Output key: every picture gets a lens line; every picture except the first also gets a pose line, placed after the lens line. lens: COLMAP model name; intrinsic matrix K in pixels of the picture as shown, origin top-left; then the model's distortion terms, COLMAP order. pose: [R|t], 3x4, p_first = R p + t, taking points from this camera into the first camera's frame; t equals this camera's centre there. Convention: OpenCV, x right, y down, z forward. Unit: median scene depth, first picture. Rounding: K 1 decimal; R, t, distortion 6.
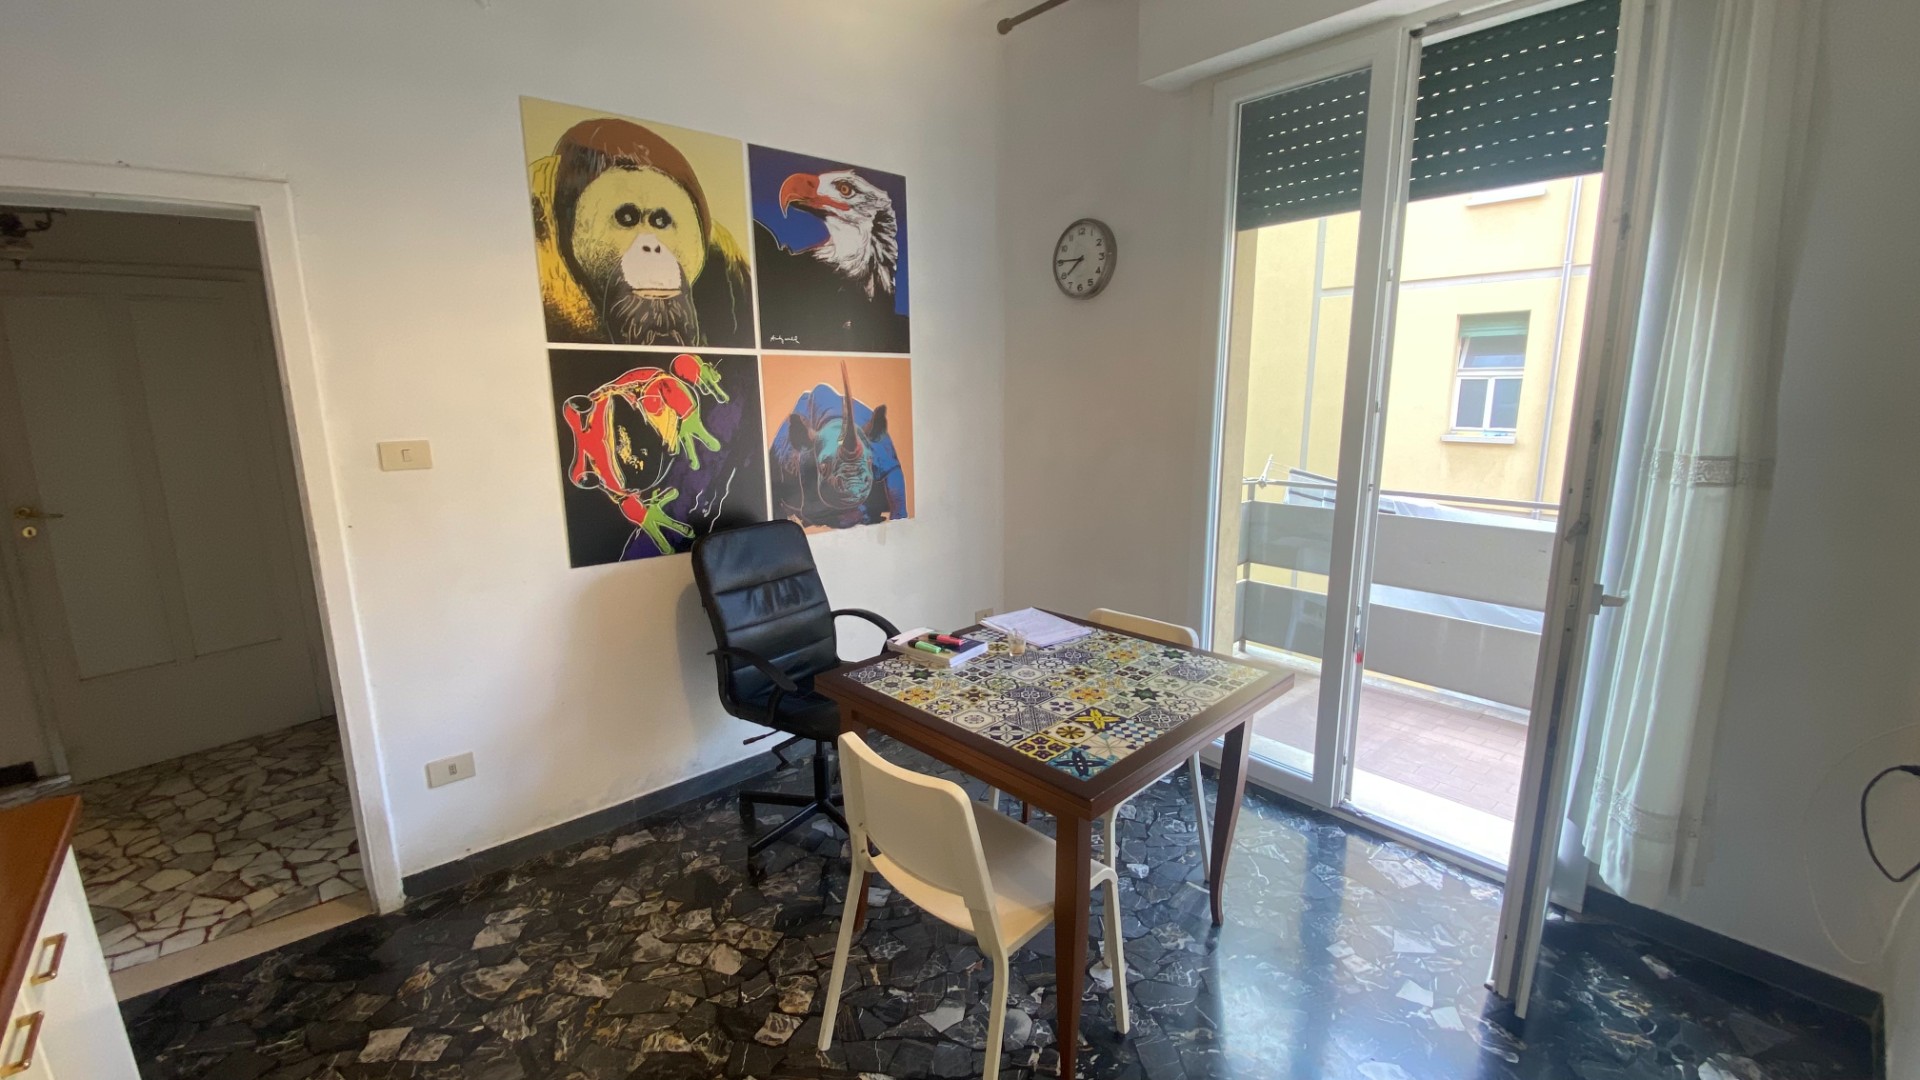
lens RADIAL K [[768.9, 0, 960.0], [0, 768.9, 540.0], [0, 0, 1]] dist [0.008380, -0.018186]
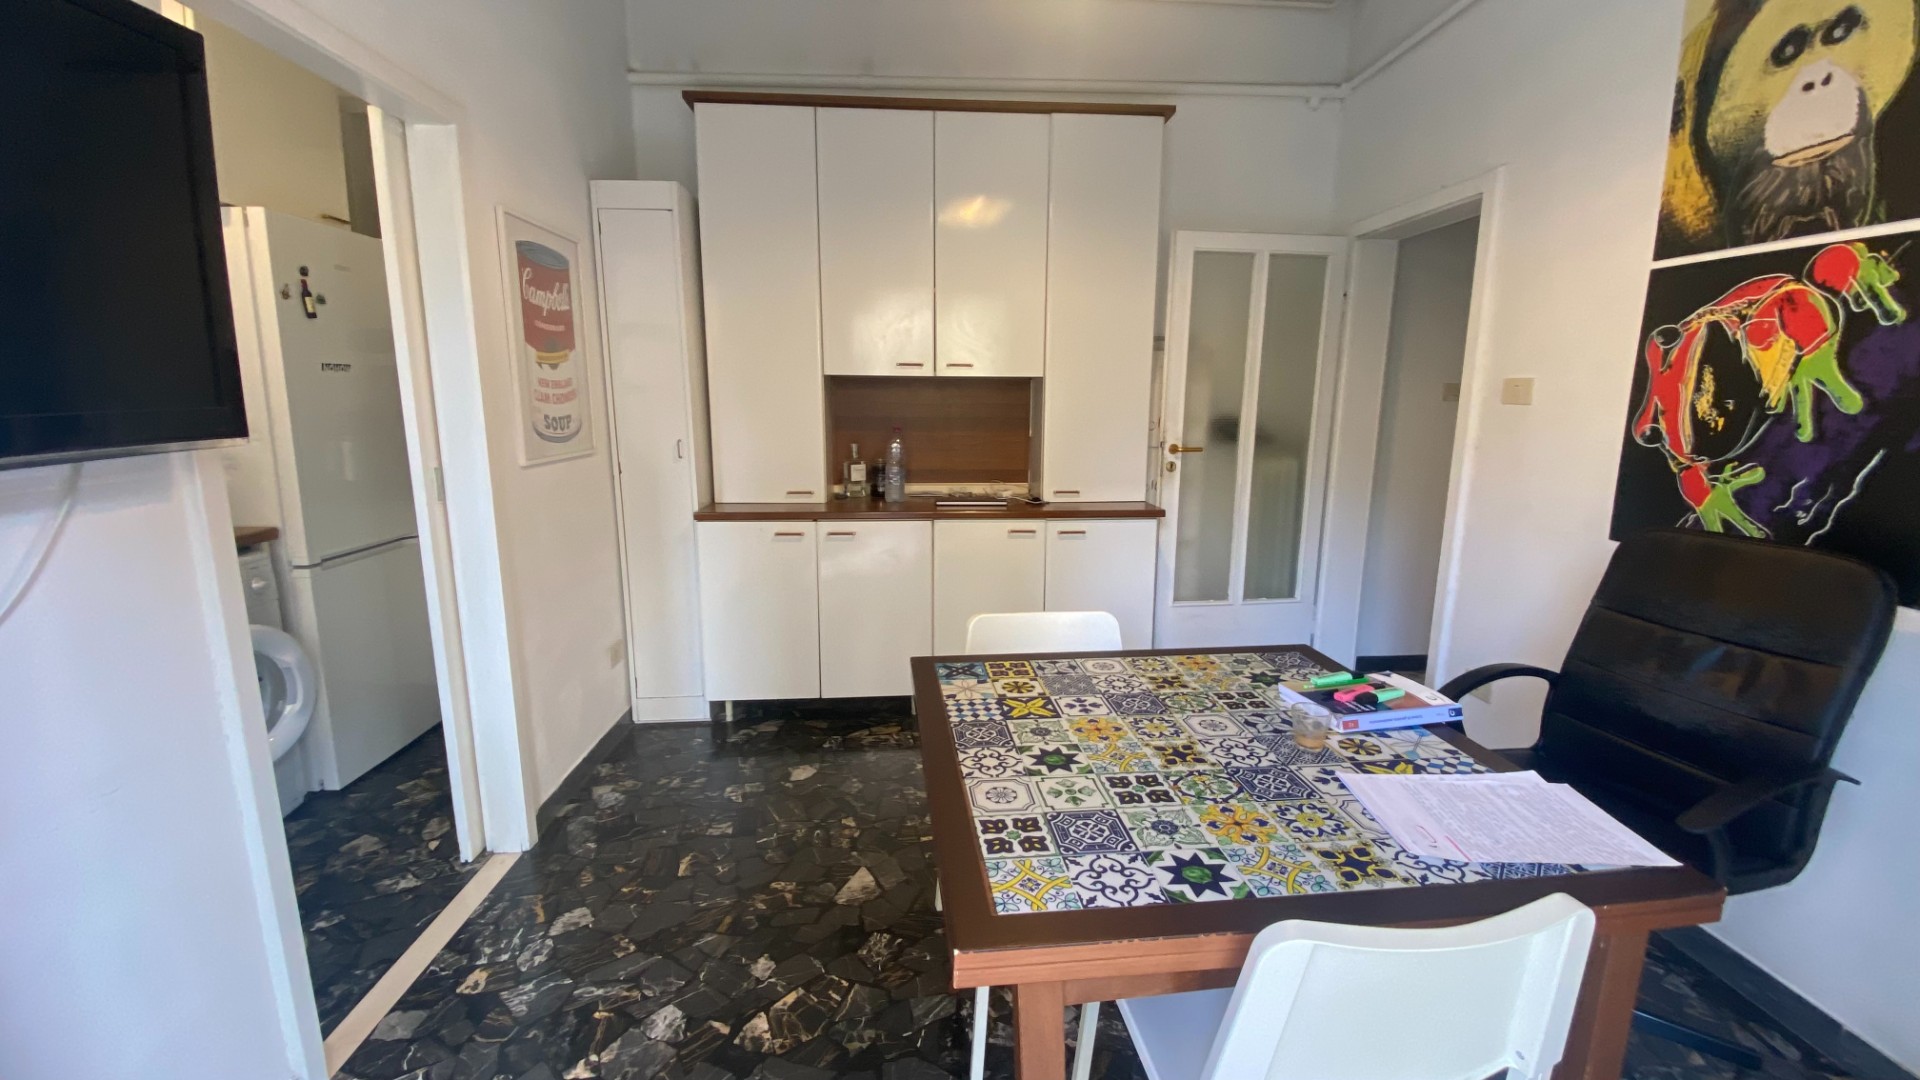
lens RADIAL K [[768.9, 0, 960.0], [0, 768.9, 540.0], [0, 0, 1]] dist [0.008380, -0.018186]
pose [[-0.621066, 0.153763, -0.768527, 0.564920], [-0.143428, 0.941710, 0.304321, -0.114367], [0.770523, 0.299232, -0.562810, 0.937767]]
